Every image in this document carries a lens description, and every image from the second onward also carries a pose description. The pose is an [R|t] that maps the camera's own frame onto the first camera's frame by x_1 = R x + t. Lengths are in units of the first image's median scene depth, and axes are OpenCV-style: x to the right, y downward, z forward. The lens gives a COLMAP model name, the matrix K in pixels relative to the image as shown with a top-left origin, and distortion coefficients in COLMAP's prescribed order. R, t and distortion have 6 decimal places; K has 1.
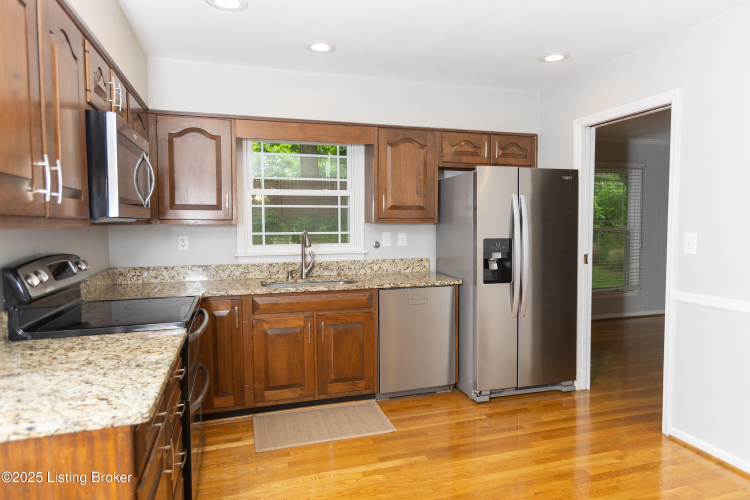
lens RADIAL K [[486.3, 0, 379.7], [0, 486.3, 251.5], [0, 0, 1]] dist [-0.003757, 0.000591]
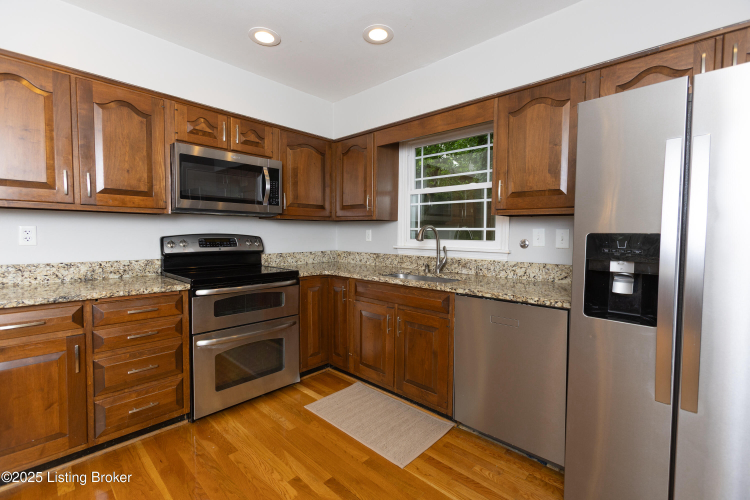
lens RADIAL K [[336.2, 0, 368.7], [0, 336.2, 249.8], [0, 0, 1]] dist [-0.004132, 0.004123]
pose [[0.480340, 0.052716, -0.875497, 0.384933], [-0.065148, 0.997579, 0.024323, -0.000868], [0.874659, 0.045353, 0.482612, 0.538255]]
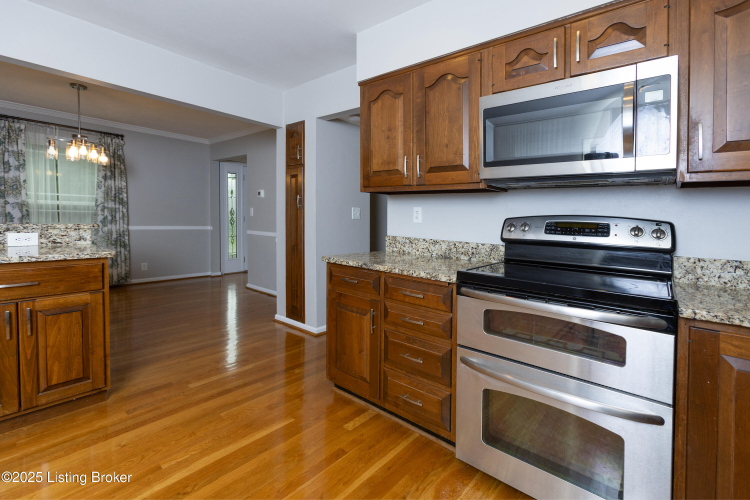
lens RADIAL K [[336.2, 0, 409.4], [0, 336.2, 227.4], [0, 0, 1]] dist [-0.004132, 0.004123]
pose [[-0.827345, 0.000830, -0.561694, 0.063165], [-0.055416, 0.995000, 0.083096, -0.005424], [0.558954, 0.099876, -0.823162, 0.846491]]
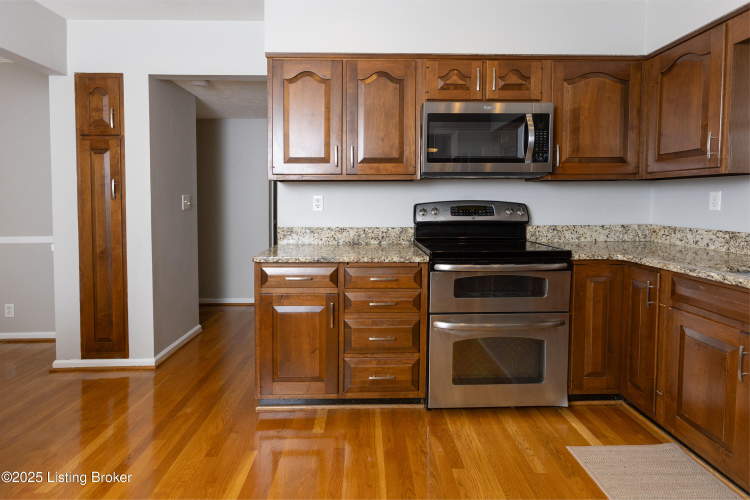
lens RADIAL K [[377.1, 0, 369.2], [0, 377.1, 218.5], [0, 0, 1]] dist [-0.010050, 0.004574]
pose [[-0.285256, 0.052194, -0.957029, 0.321837], [-0.053022, 0.996128, 0.070130, -0.002144], [0.956984, 0.070749, -0.281384, 0.615444]]
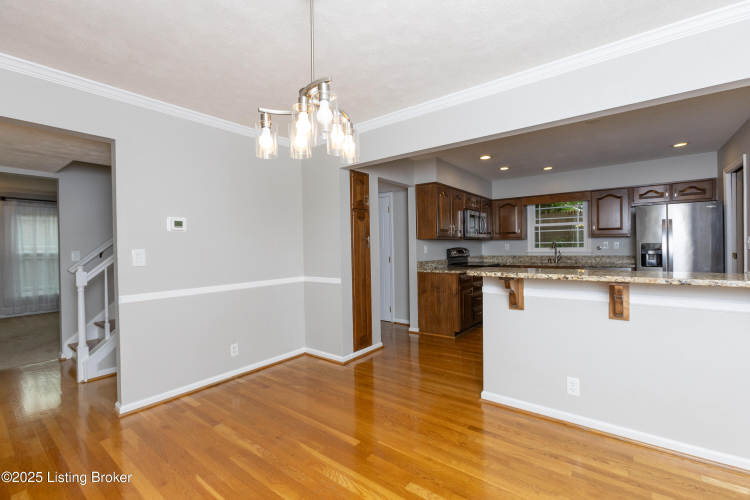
lens RADIAL K [[336.2, 0, 376.4], [0, 336.2, 246.1], [0, 0, 1]] dist [-0.004132, 0.004123]
pose [[0.570085, -0.005378, -0.821568, 0.642130], [-0.037334, 0.998776, -0.032444, 0.060199], [0.820737, 0.049168, 0.569186, -0.559278]]
